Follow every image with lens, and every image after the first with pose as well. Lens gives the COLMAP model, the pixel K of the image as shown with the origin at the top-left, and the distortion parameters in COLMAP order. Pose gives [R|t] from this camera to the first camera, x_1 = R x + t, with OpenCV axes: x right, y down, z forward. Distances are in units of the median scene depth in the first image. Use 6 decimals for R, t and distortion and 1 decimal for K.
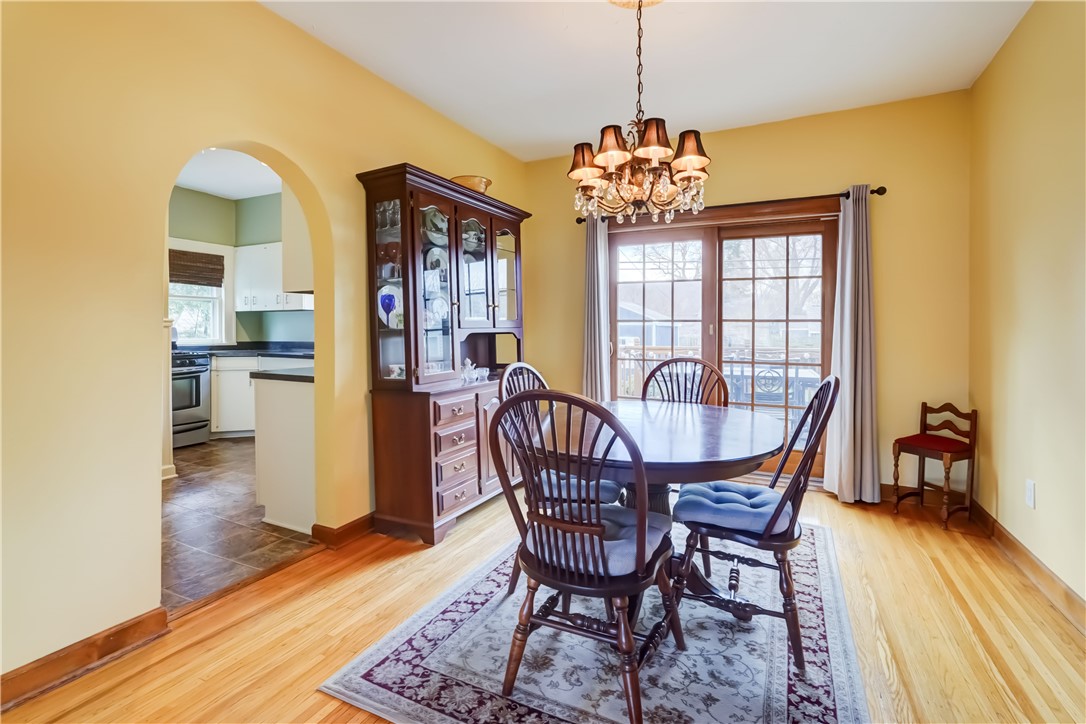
lens RADIAL K [[486.5, 0, 549.1], [0, 486.5, 335.9], [0, 0, 1]] dist [-0.002606, 0.001060]
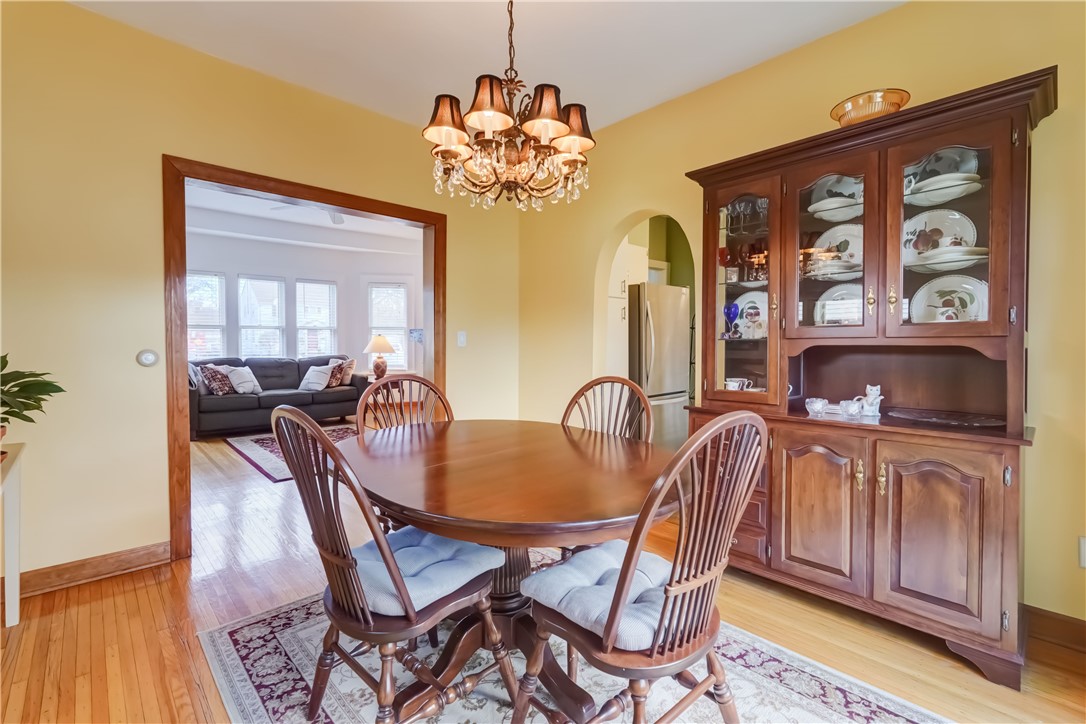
lens RADIAL K [[491.8, 0, 538.3], [0, 491.8, 339.8], [0, 0, 1]] dist [-0.001476, 0.000849]
pose [[-0.357533, -0.002763, -0.933897, 0.749080], [-0.009946, 0.999950, 0.000849, -0.007646], [0.933848, 0.009592, -0.357542, 1.054028]]
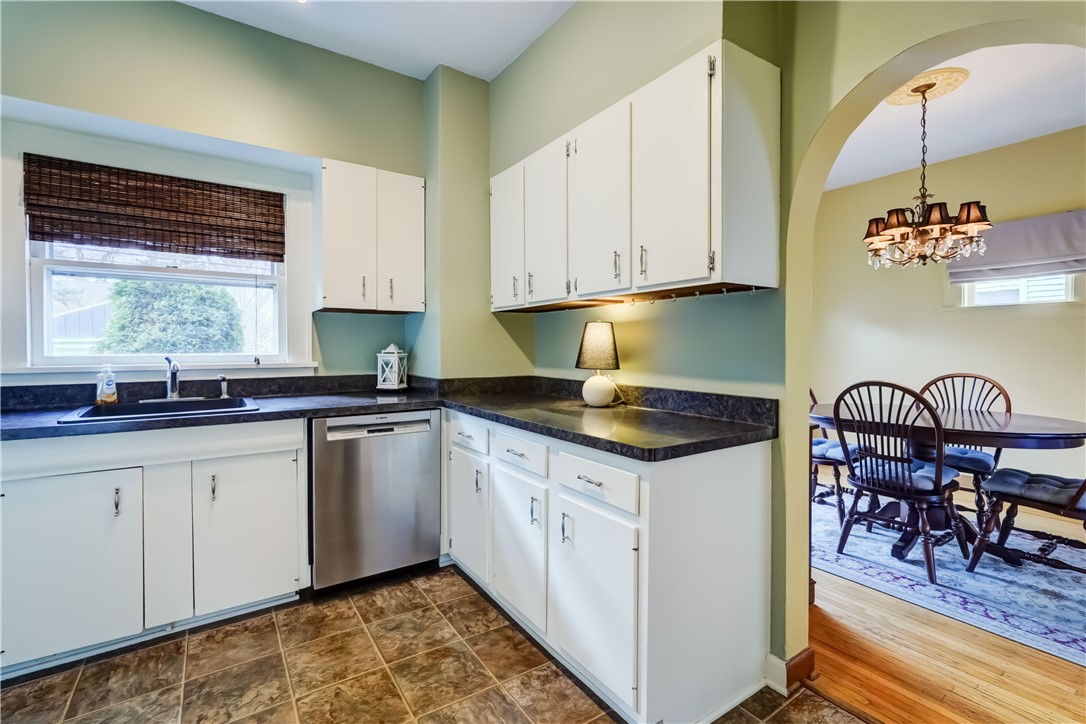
lens RADIAL K [[486.6, 0, 535.3], [0, 486.6, 351.6], [0, 0, 1]] dist [0.007620, 0.000802]
pose [[0.502795, -0.012695, 0.864313, -1.217438], [0.013503, 0.999885, 0.006832, -0.022201], [-0.864300, 0.008236, 0.502908, 0.981589]]
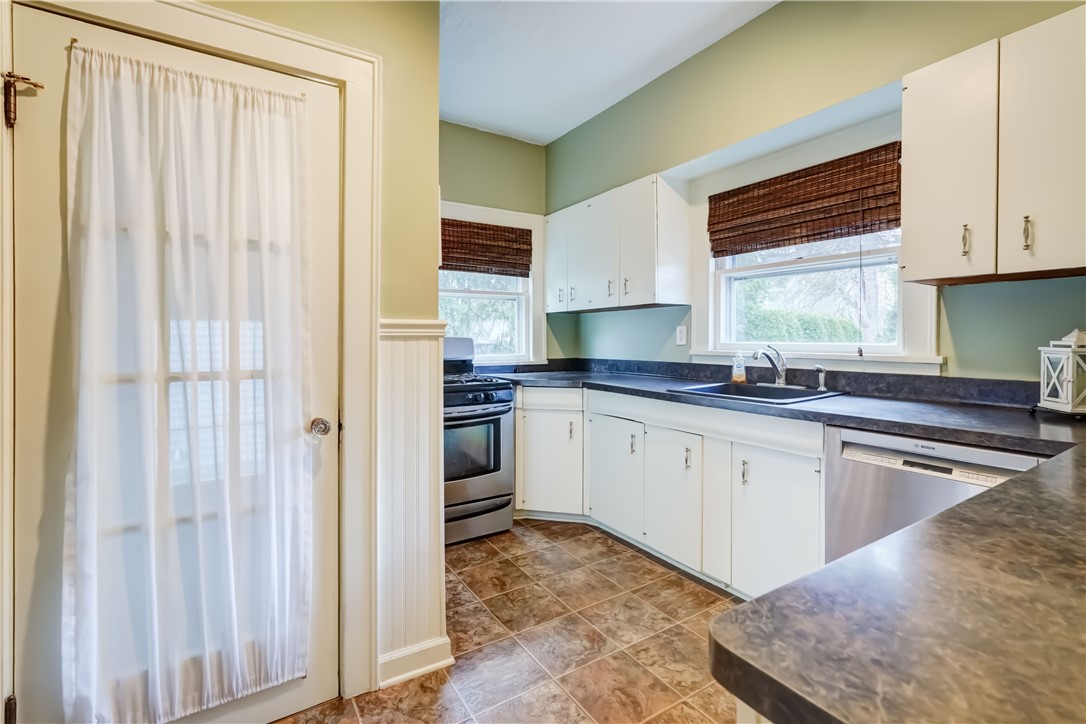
lens RADIAL K [[491.8, 0, 538.3], [0, 491.8, 339.8], [0, 0, 1]] dist [-0.001476, 0.000849]
pose [[0.851653, -0.003915, -0.524091, -0.671910], [0.000861, 0.999981, -0.006071, -0.020553], [0.524105, 0.004719, 0.851641, 0.949928]]
